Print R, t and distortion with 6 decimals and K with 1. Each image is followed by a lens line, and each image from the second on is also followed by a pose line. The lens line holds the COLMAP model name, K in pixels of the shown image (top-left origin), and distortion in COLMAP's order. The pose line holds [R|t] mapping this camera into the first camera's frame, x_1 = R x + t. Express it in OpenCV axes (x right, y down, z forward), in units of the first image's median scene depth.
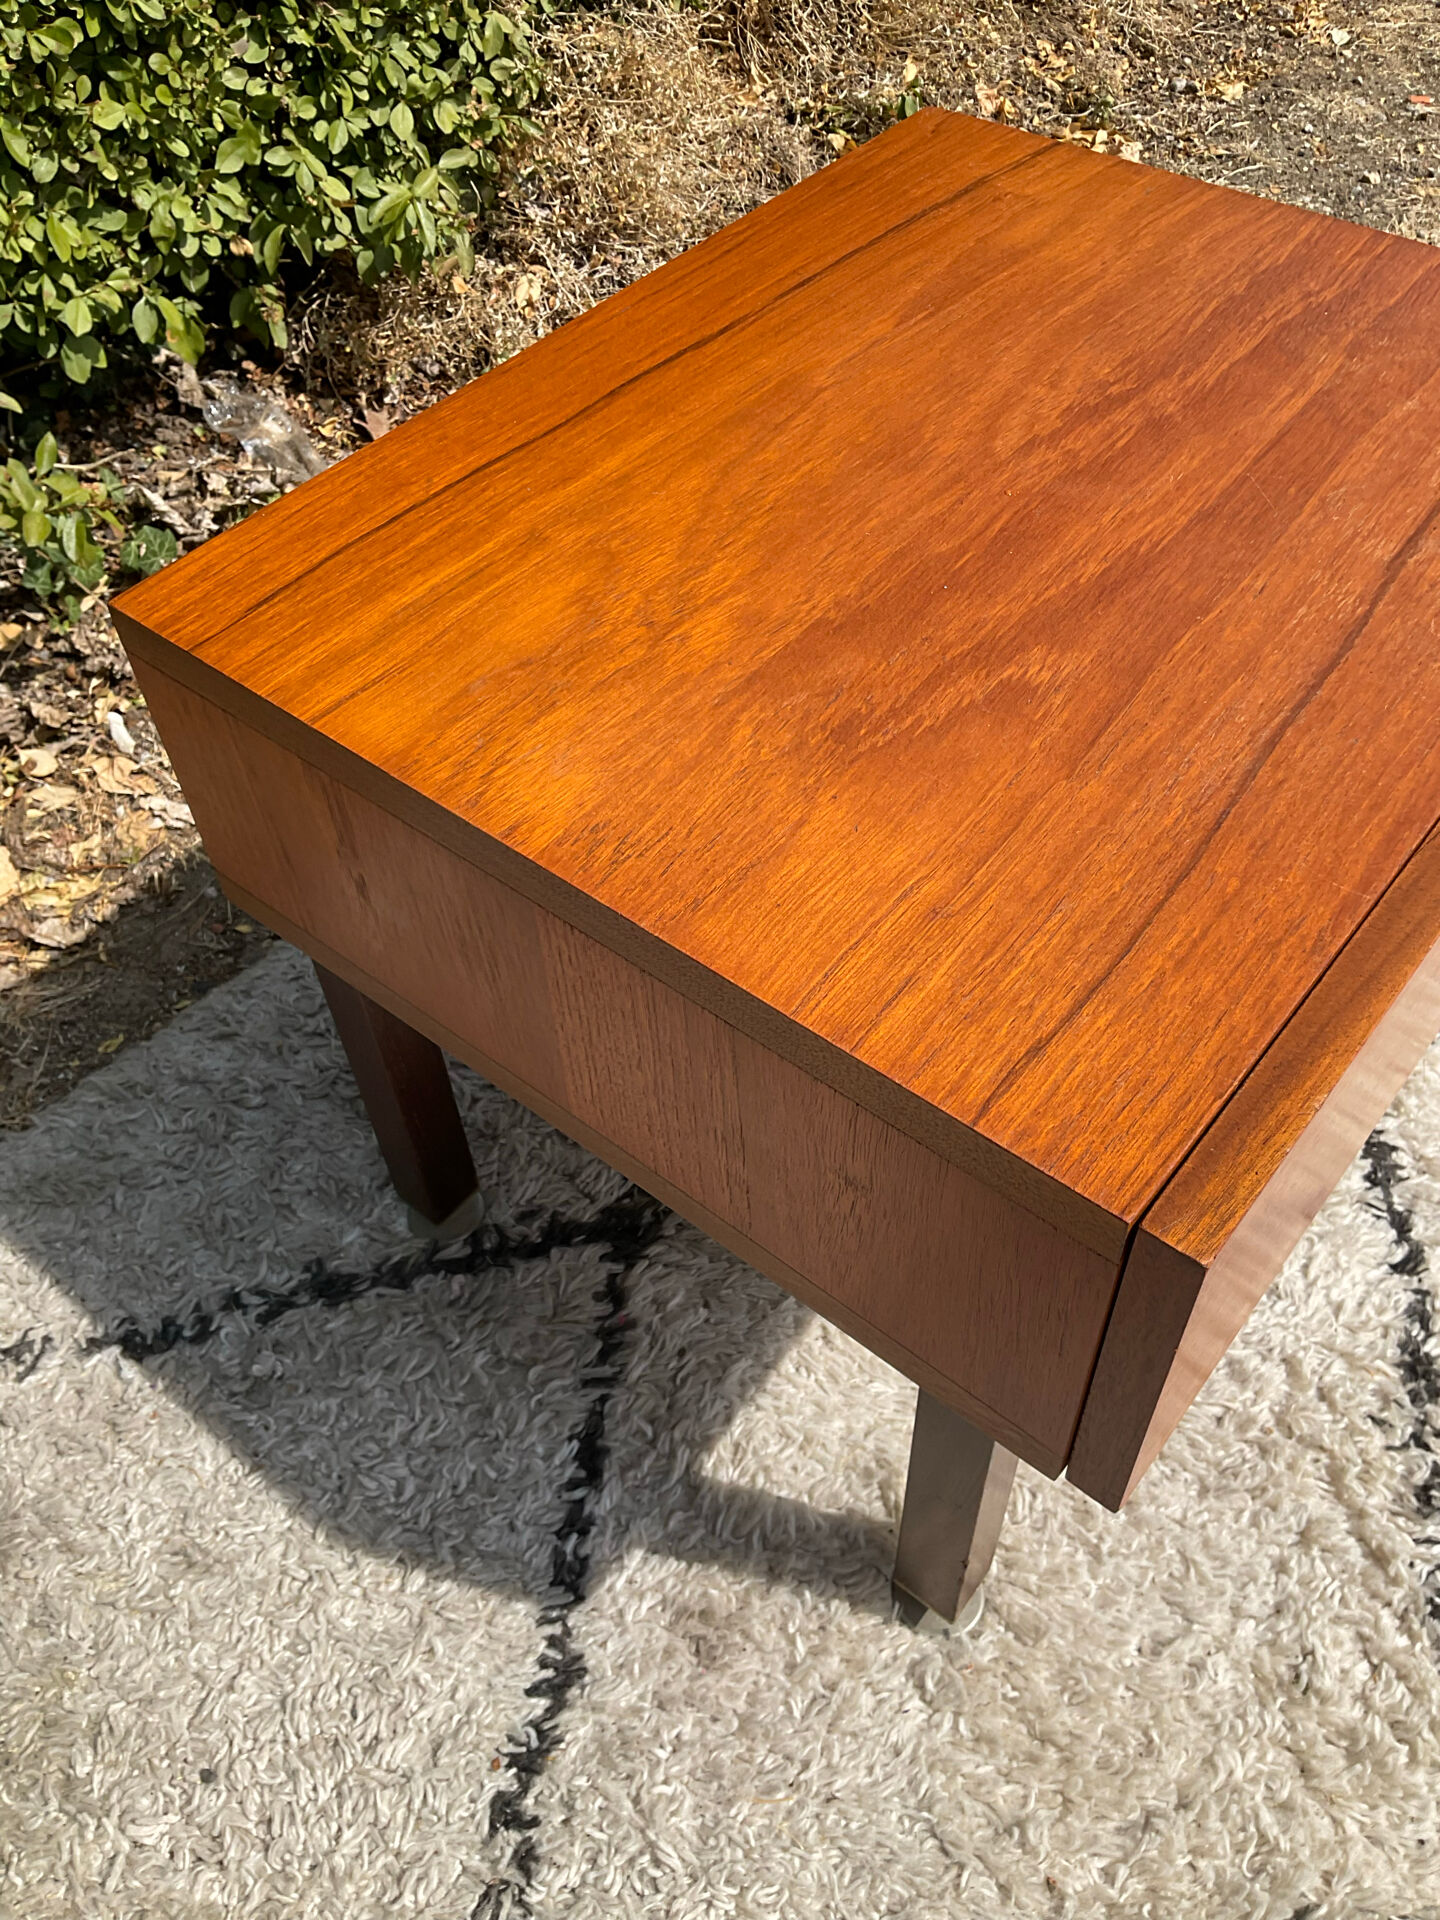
lens RADIAL K [[1594.7, 0, 716.2], [0, 1594.7, 949.8], [0, 0, 1]] dist [0.020853, -0.040828]
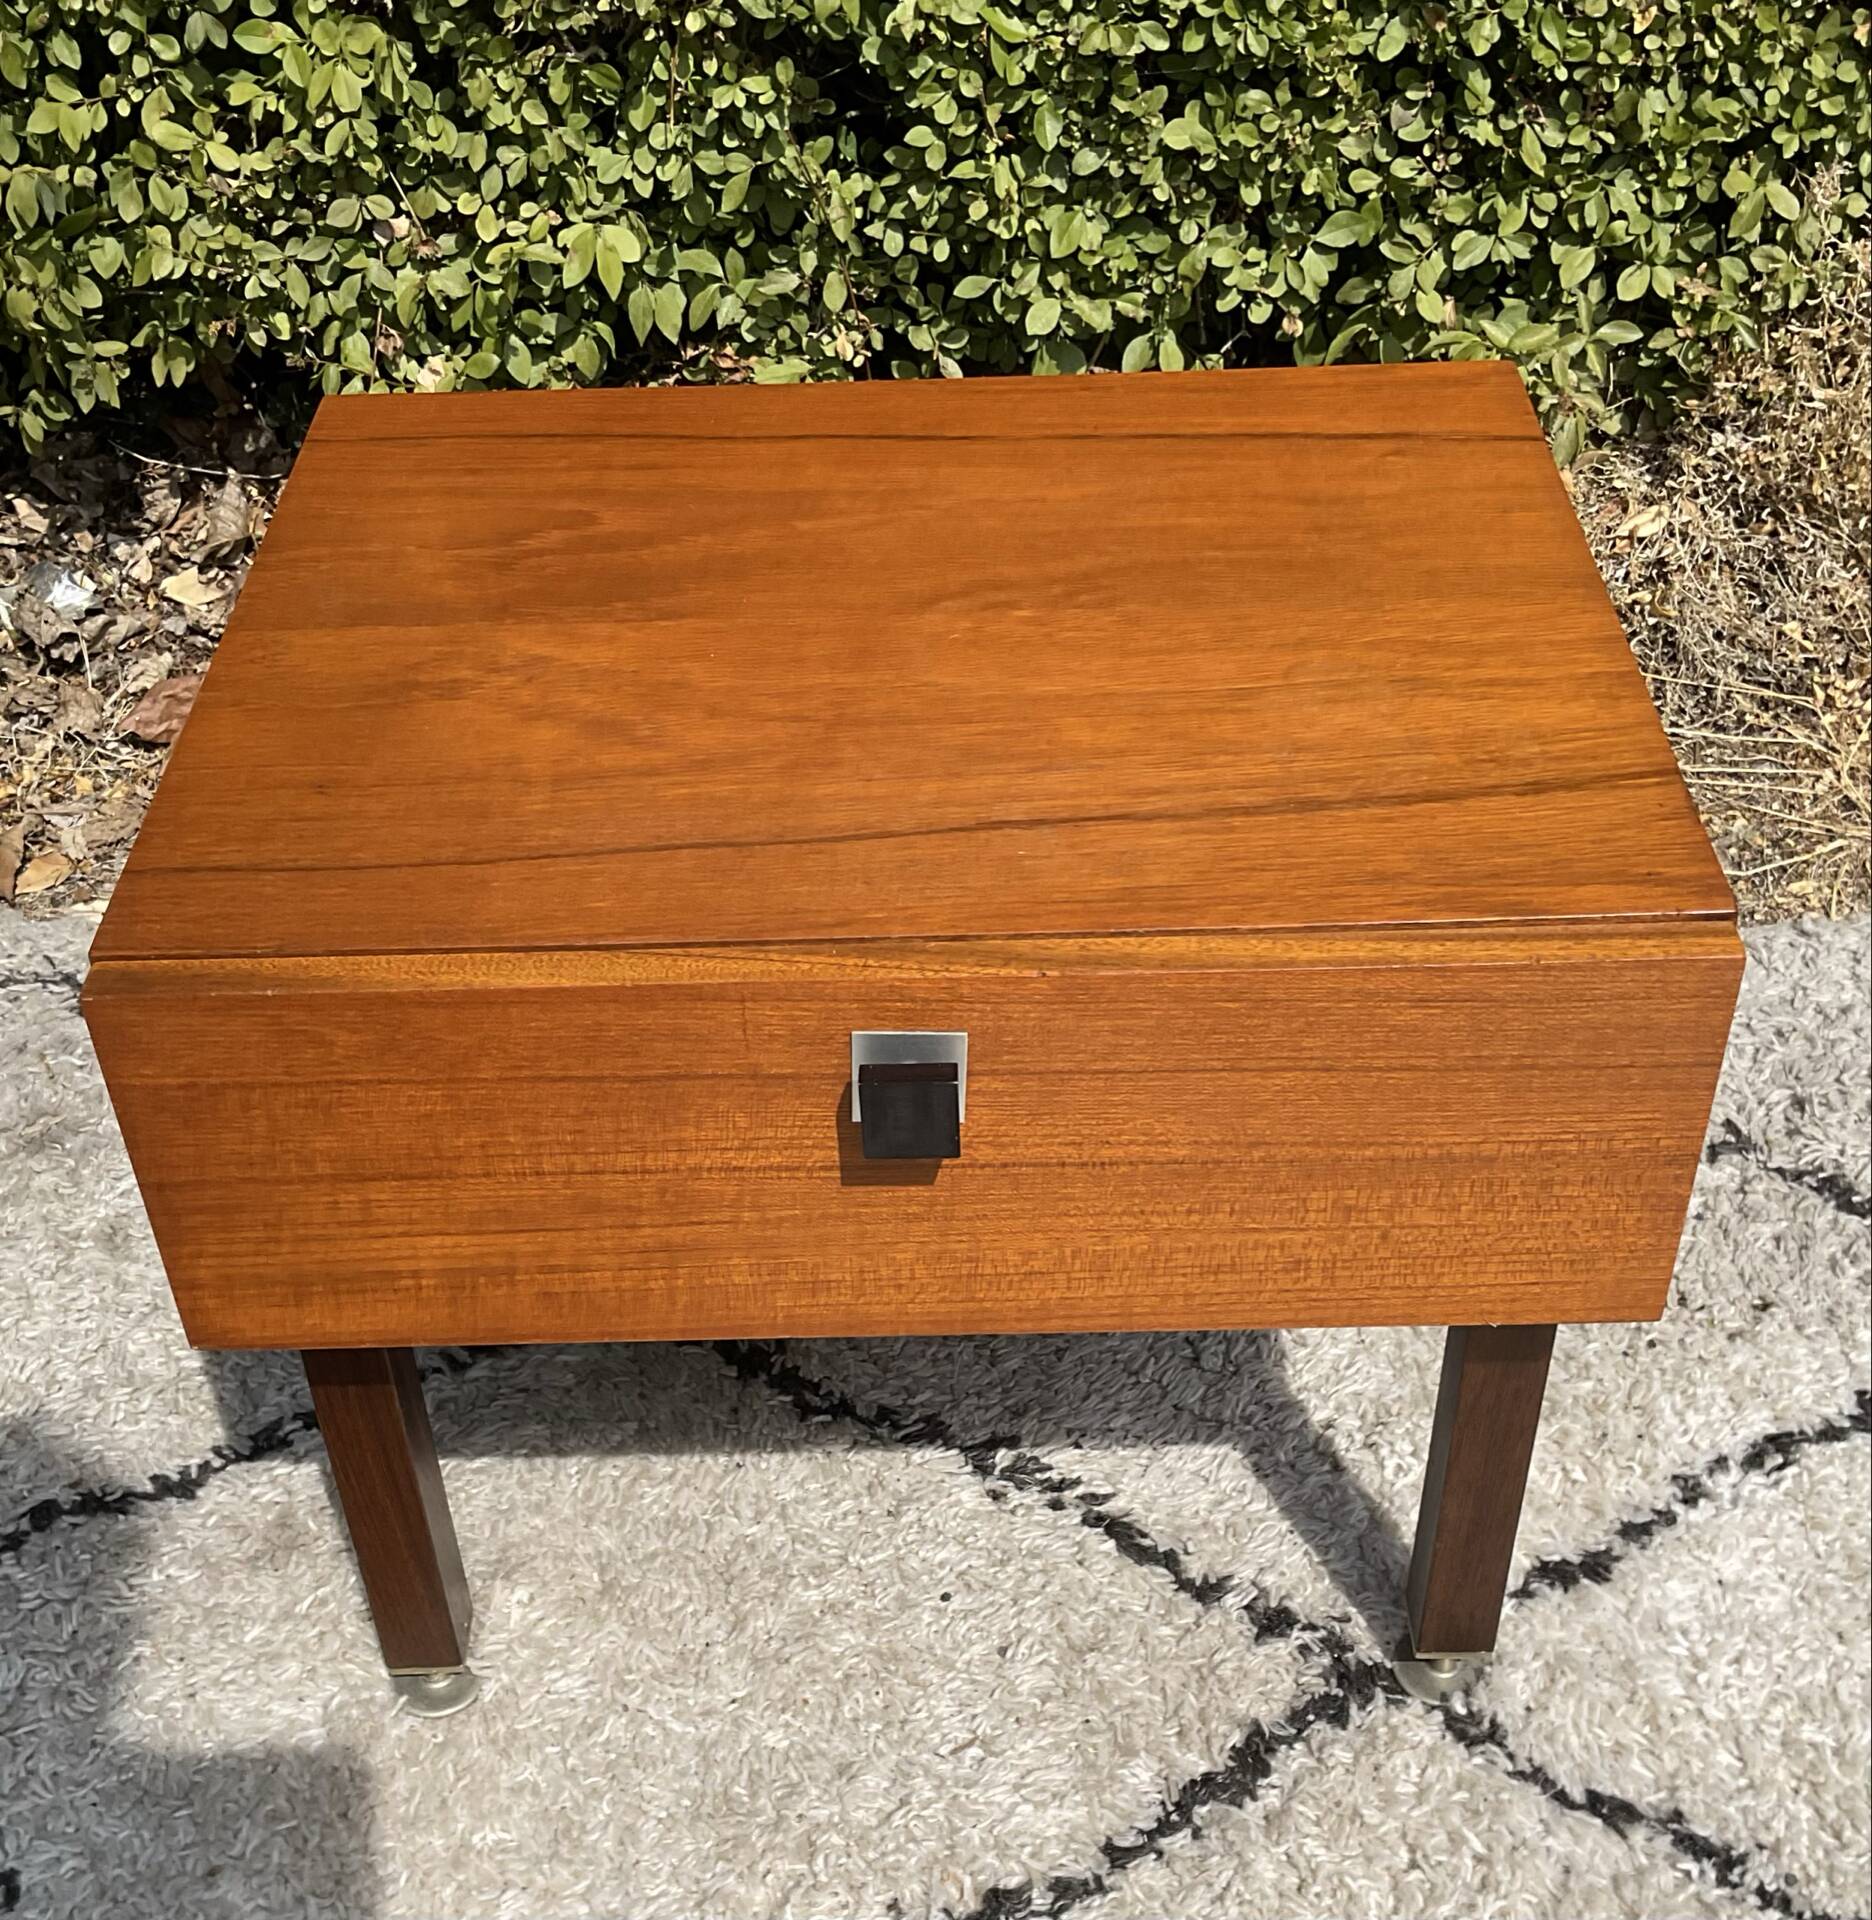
lens RADIAL K [[2480.5, 0, 902.1], [0, 2480.5, 1242.7], [0, 0, 1]] dist [0.085922, -0.167381]
pose [[0.627995, 0.538630, -0.561694, 0.856033], [-0.584743, 0.802863, 0.116131, -0.115557], [0.513515, 0.255517, 0.819154, -0.114646]]
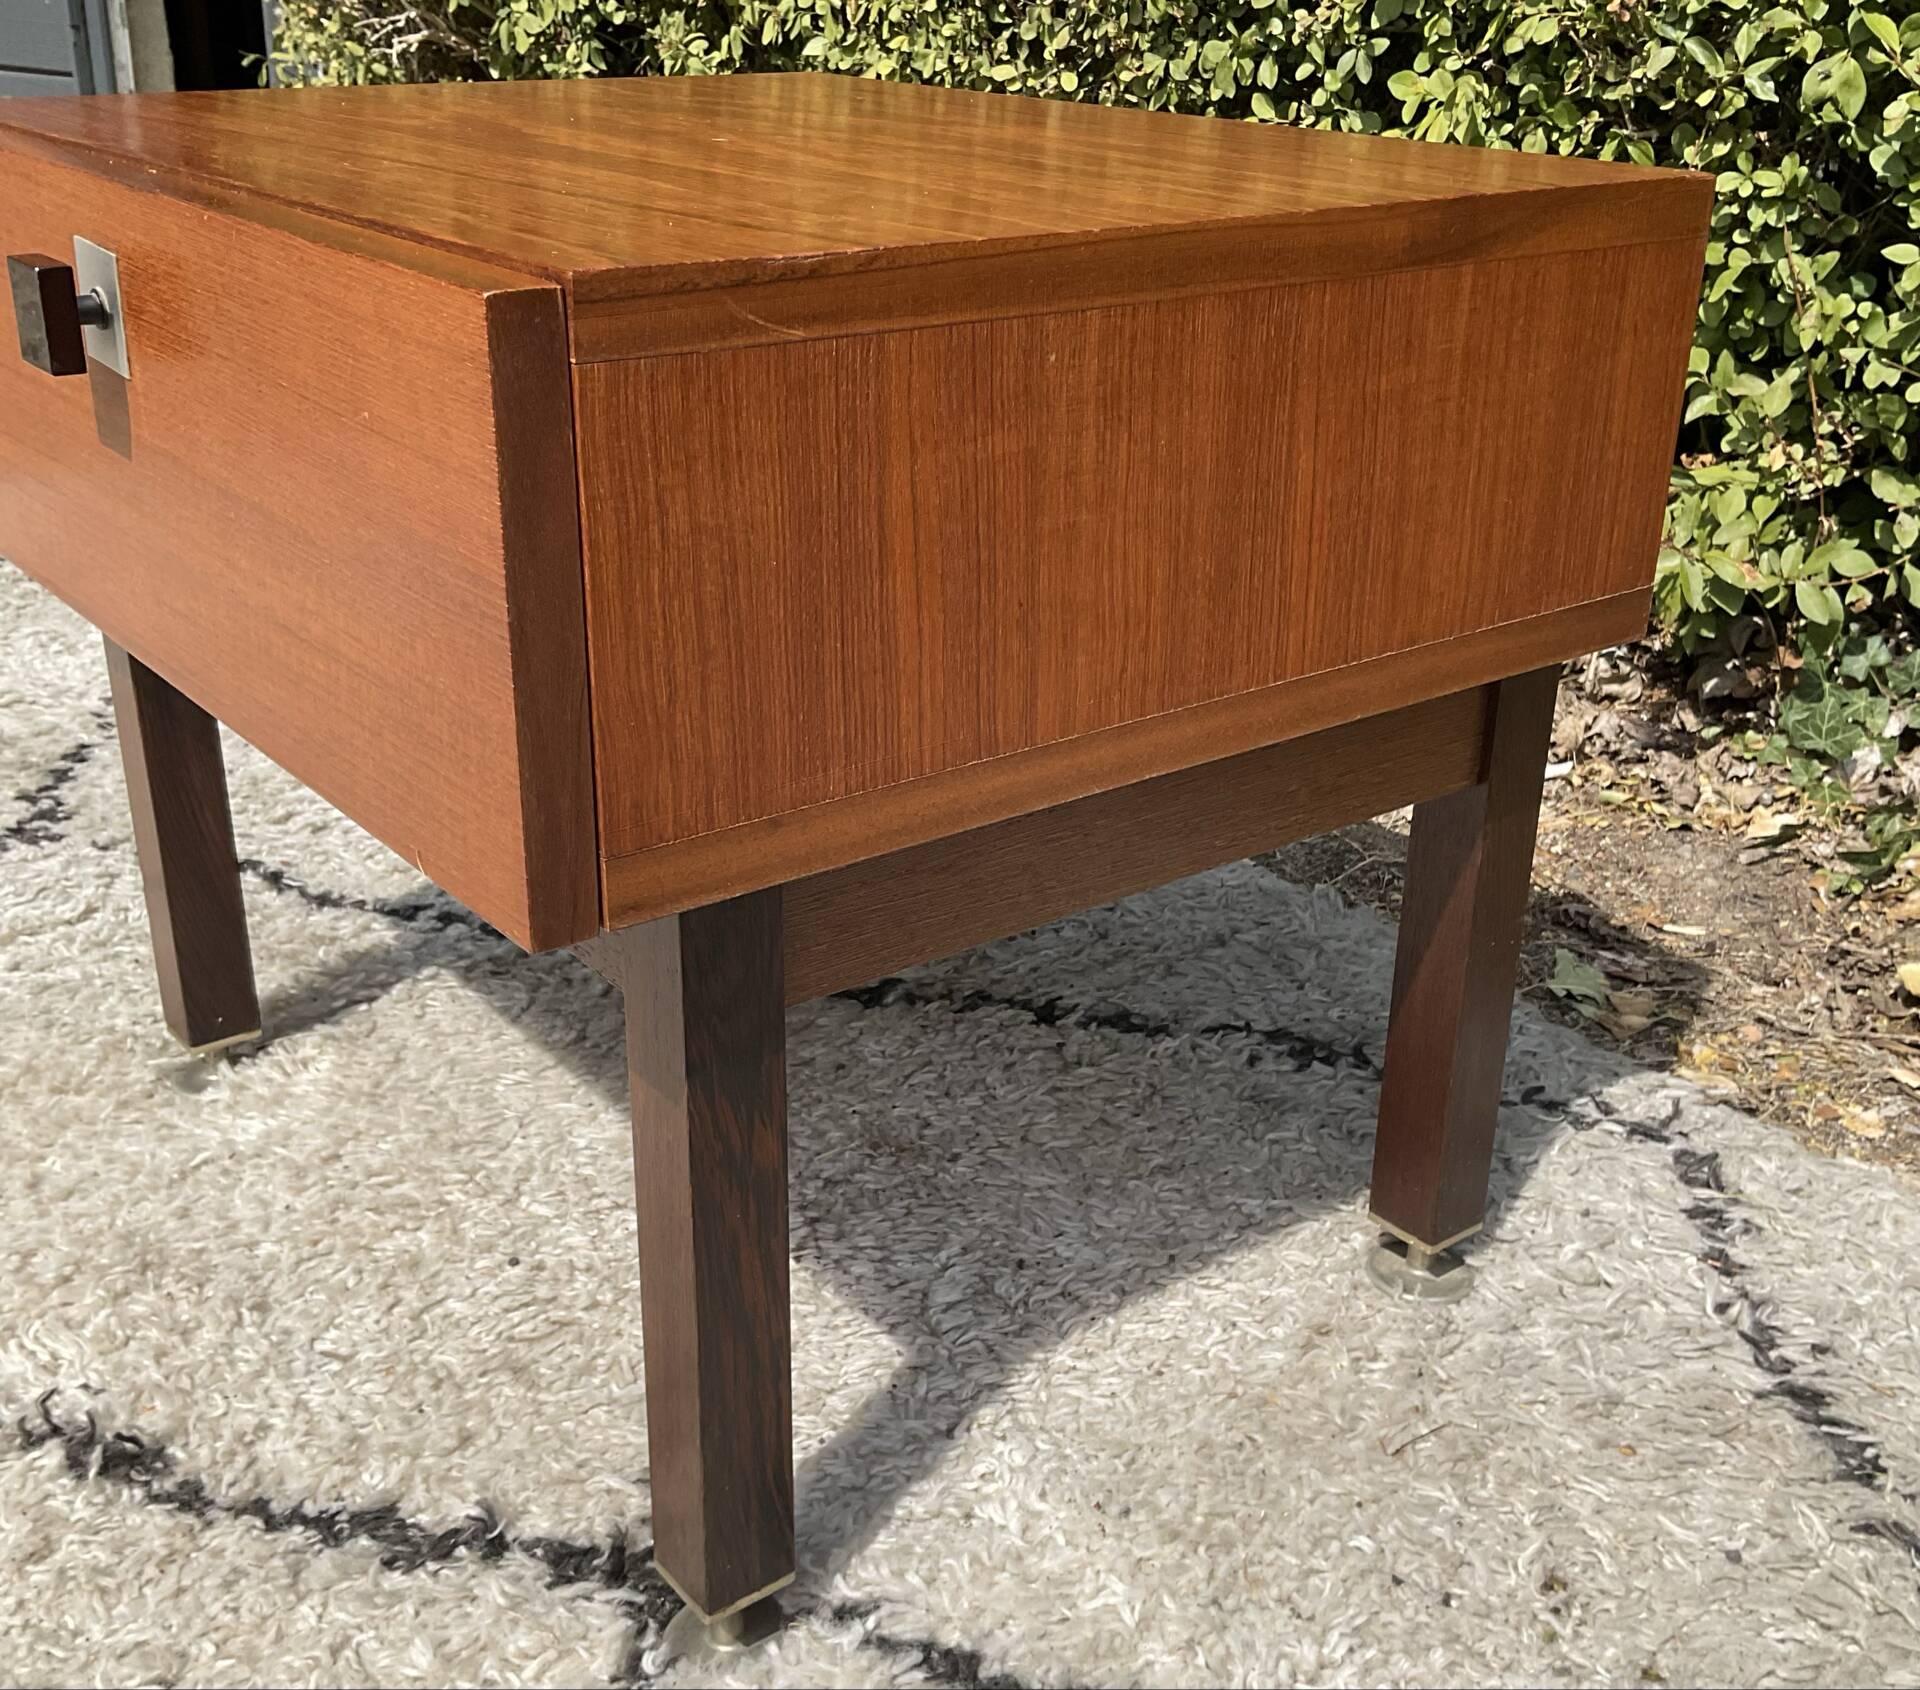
lens RADIAL K [[2121.4, 0, 960.0], [0, 2121.4, 845.0], [0, 0, 1]] dist [0.153768, -0.329935]
pose [[-0.214995, 0.419981, -0.881699, 0.986558], [-0.746036, 0.511988, 0.425791, -0.496027], [0.630244, 0.749322, 0.203246, 0.777929]]
